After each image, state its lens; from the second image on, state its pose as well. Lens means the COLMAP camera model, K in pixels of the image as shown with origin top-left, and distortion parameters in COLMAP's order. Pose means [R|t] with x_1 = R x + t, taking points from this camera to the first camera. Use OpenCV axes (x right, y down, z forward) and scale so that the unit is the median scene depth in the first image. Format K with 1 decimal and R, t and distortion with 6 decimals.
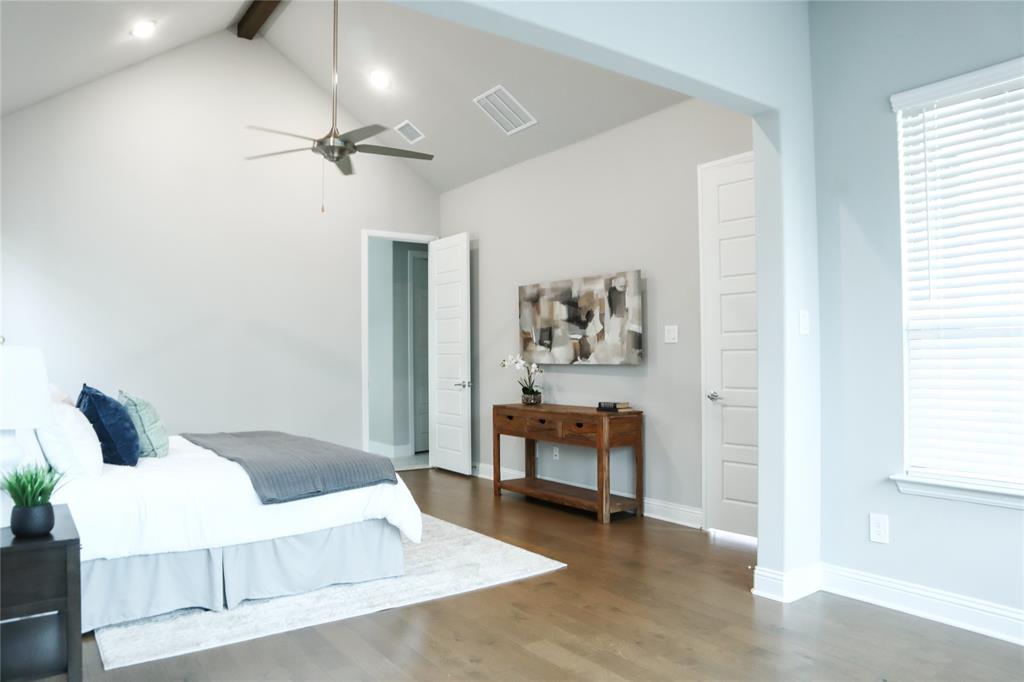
lens RADIAL K [[728.3, 0, 512.0], [0, 728.3, 341.0], [0, 0, 1]] dist [-0.129238, 0.078399]
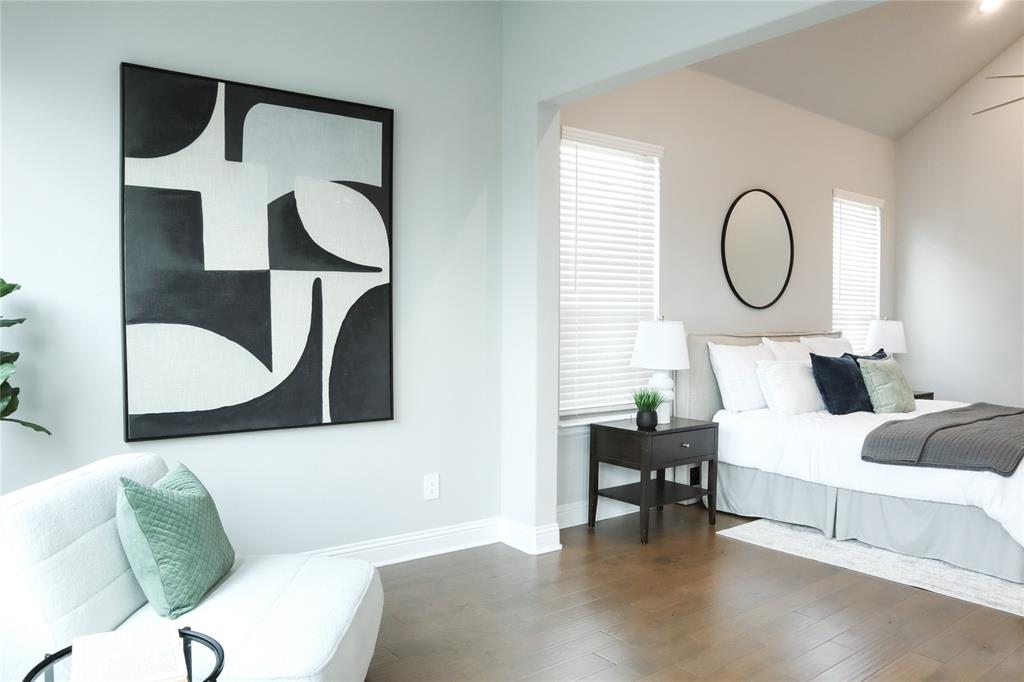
lens RADIAL K [[728.3, 0, 512.0], [0, 728.3, 341.0], [0, 0, 1]] dist [-0.129238, 0.078399]
pose [[0.025674, 0.031455, -0.999175, 0.764041], [0.004298, 0.999492, 0.031576, 0.000329], [0.999661, -0.005105, 0.025526, 0.410299]]
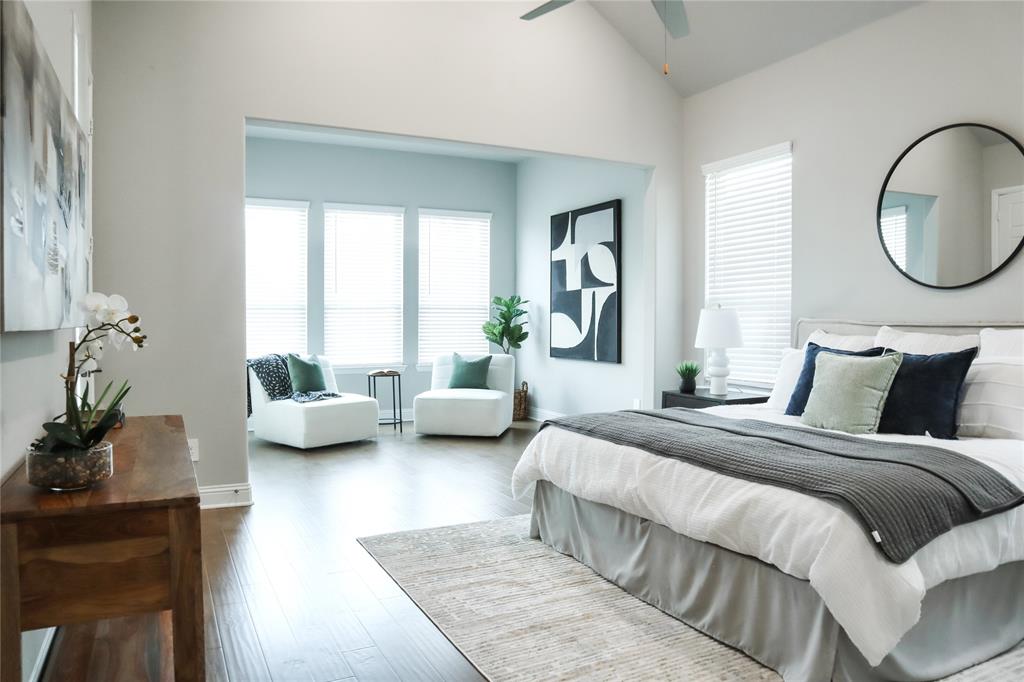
lens RADIAL K [[728.3, 0, 512.0], [0, 728.3, 341.0], [0, 0, 1]] dist [-0.129238, 0.078399]
pose [[-0.989810, -0.003814, 0.142342, -0.266786], [-0.000878, 0.999786, 0.020680, 0.044190], [-0.142390, 0.020344, -0.989602, 2.236848]]
